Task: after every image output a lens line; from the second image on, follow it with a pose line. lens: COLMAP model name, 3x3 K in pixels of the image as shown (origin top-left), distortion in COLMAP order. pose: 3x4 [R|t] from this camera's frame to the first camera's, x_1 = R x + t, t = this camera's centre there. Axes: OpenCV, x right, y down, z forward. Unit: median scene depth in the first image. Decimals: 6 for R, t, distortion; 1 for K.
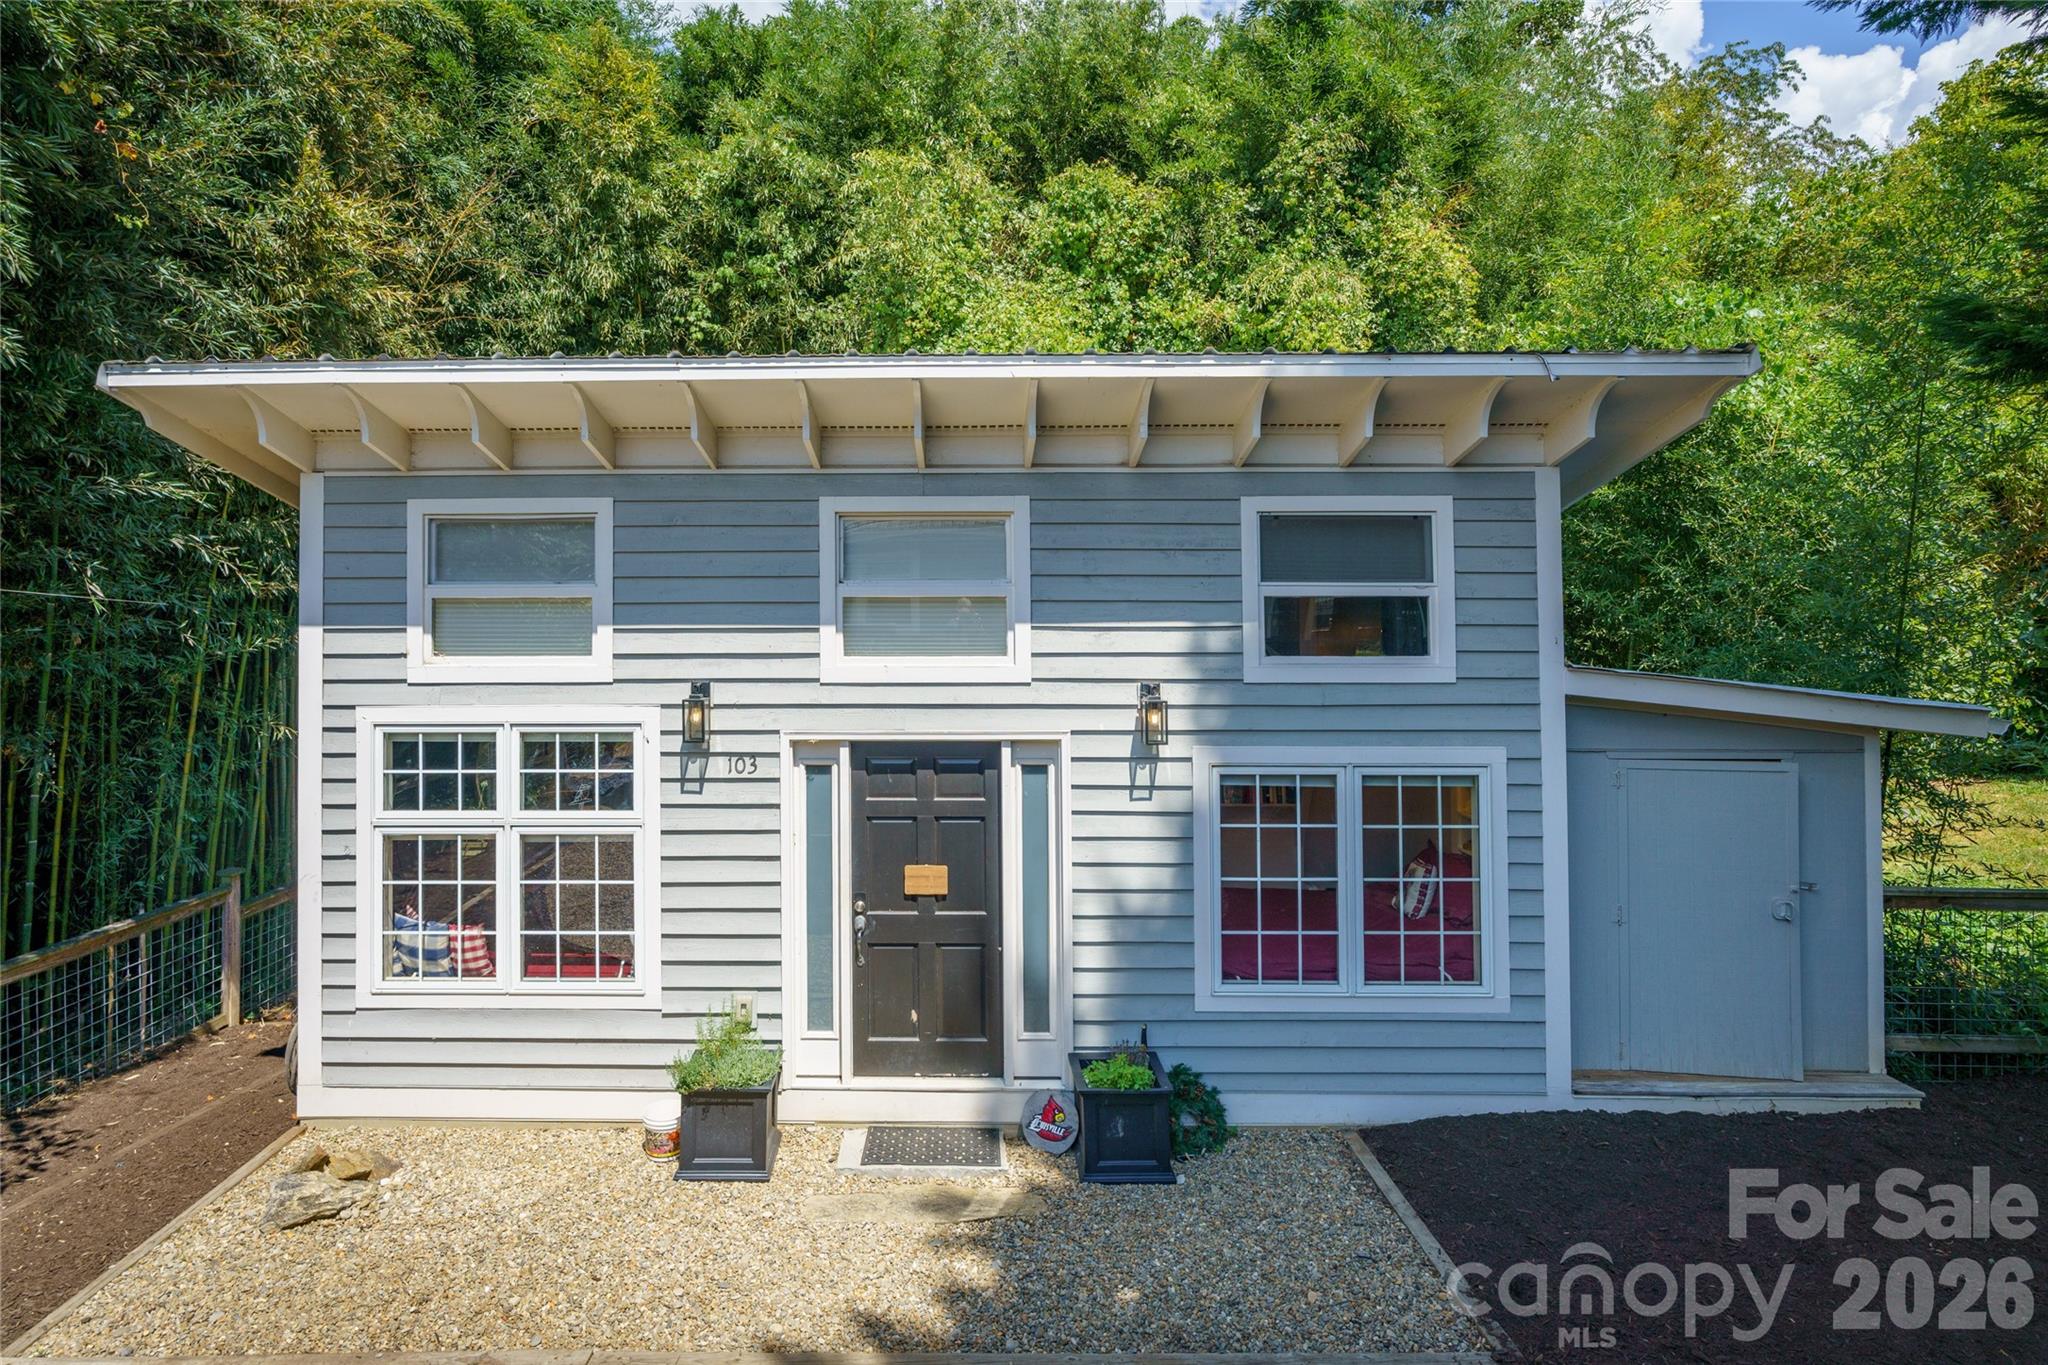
lens RADIAL K [[878.4, 0, 1022.0], [0, 878.4, 643.3], [0, 0, 1]] dist [-0.007180, 0.000228]
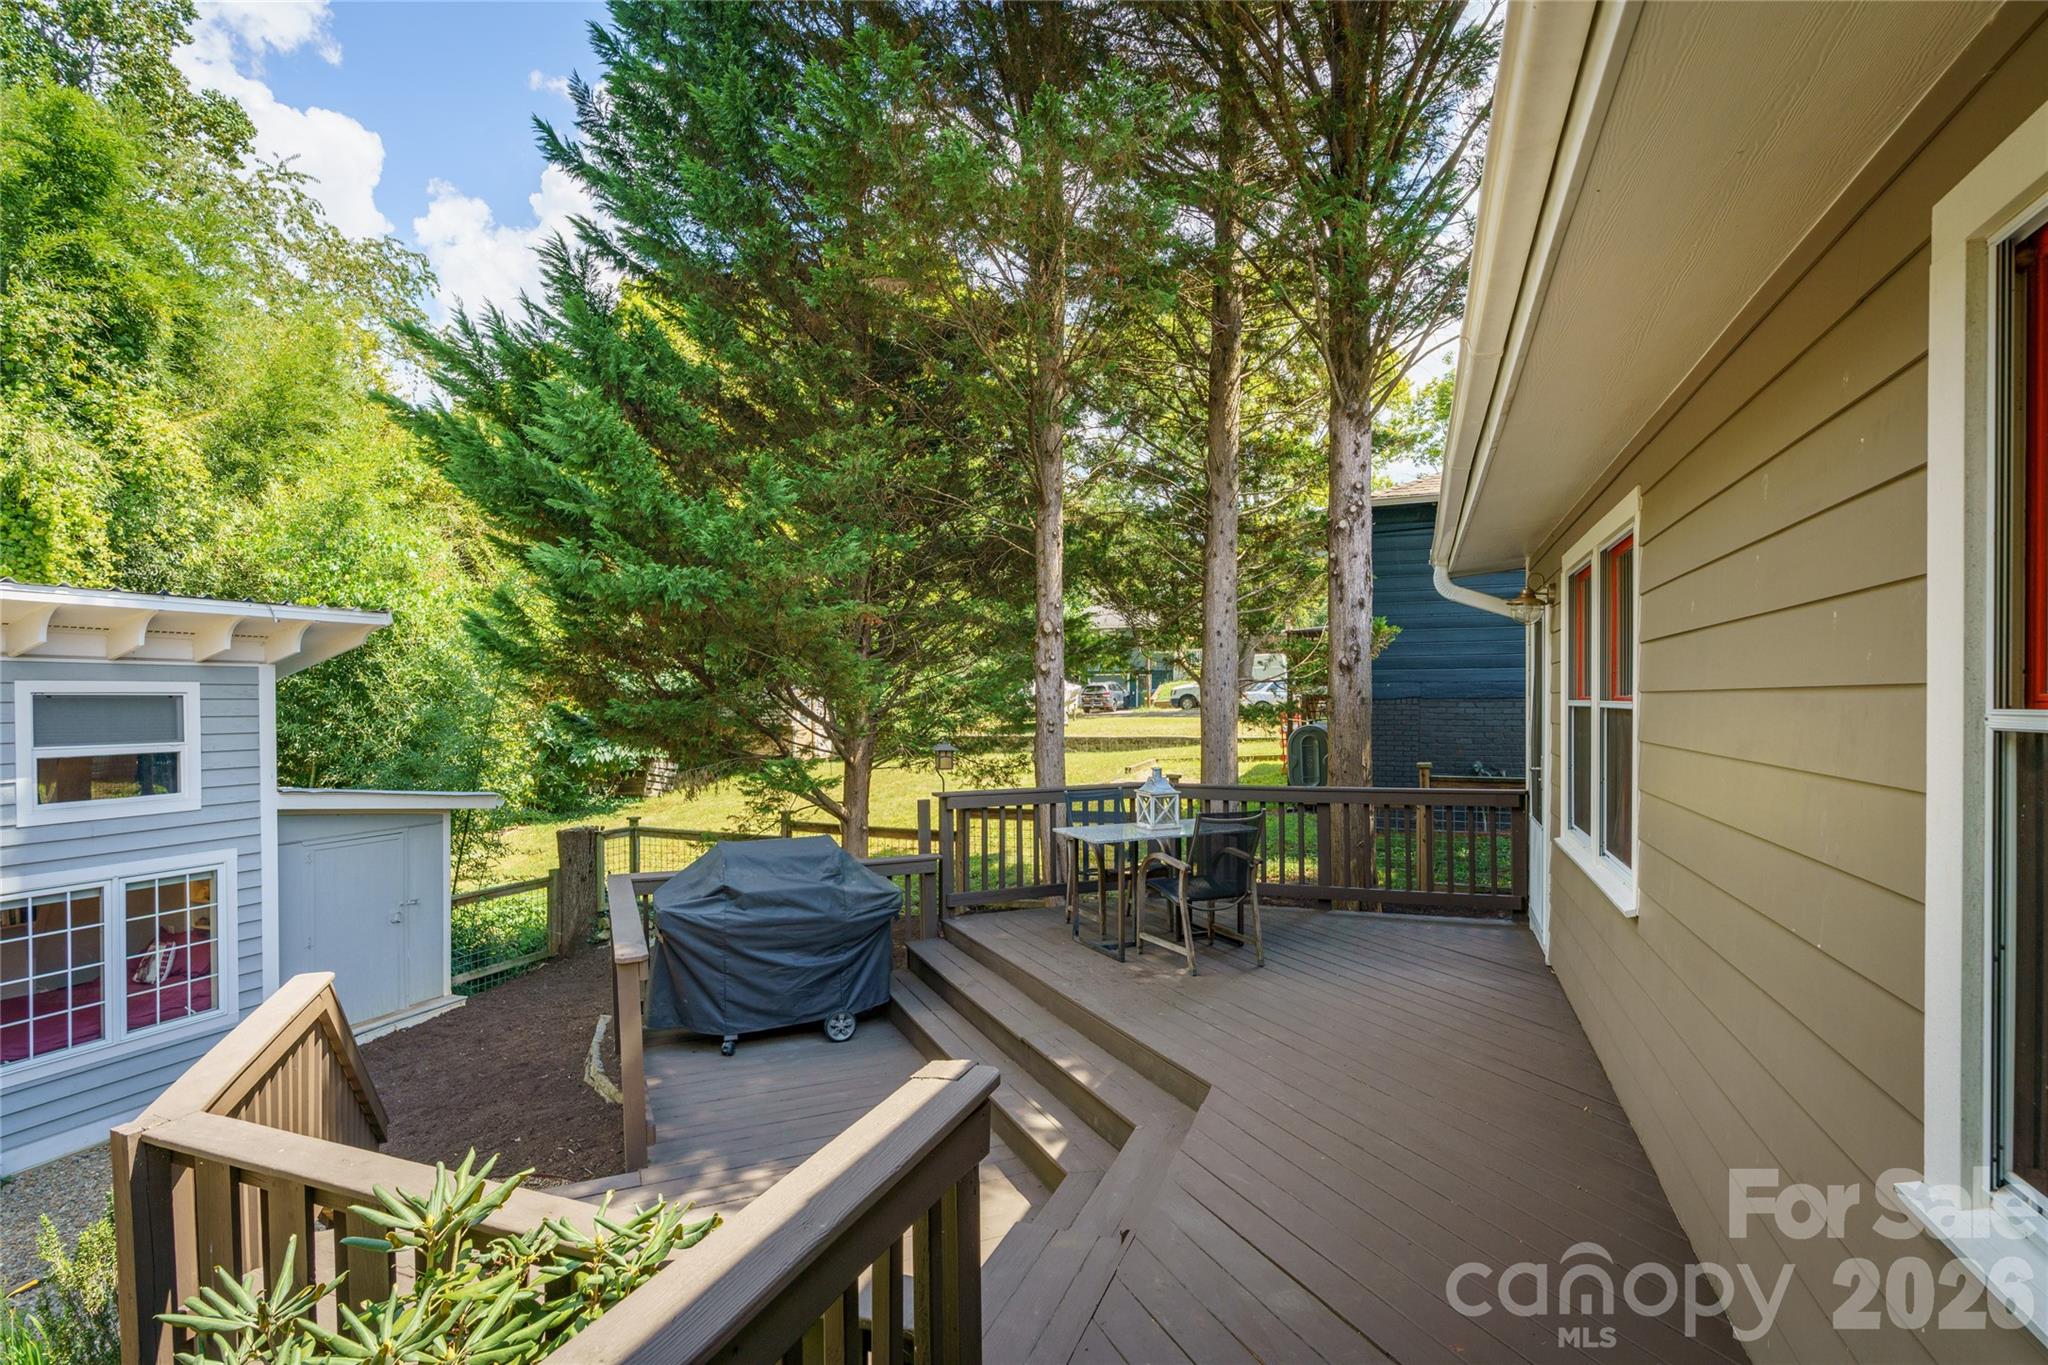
lens RADIAL K [[974.3, 0, 1028.4], [0, 974.3, 700.6], [0, 0, 1]] dist [-0.021565, 0.009522]
pose [[0.288299, 0.002340, 0.957538, -0.650690], [-0.018514, 0.999824, 0.003131, -0.167381], [-0.957361, -0.018630, 0.288292, -0.786824]]
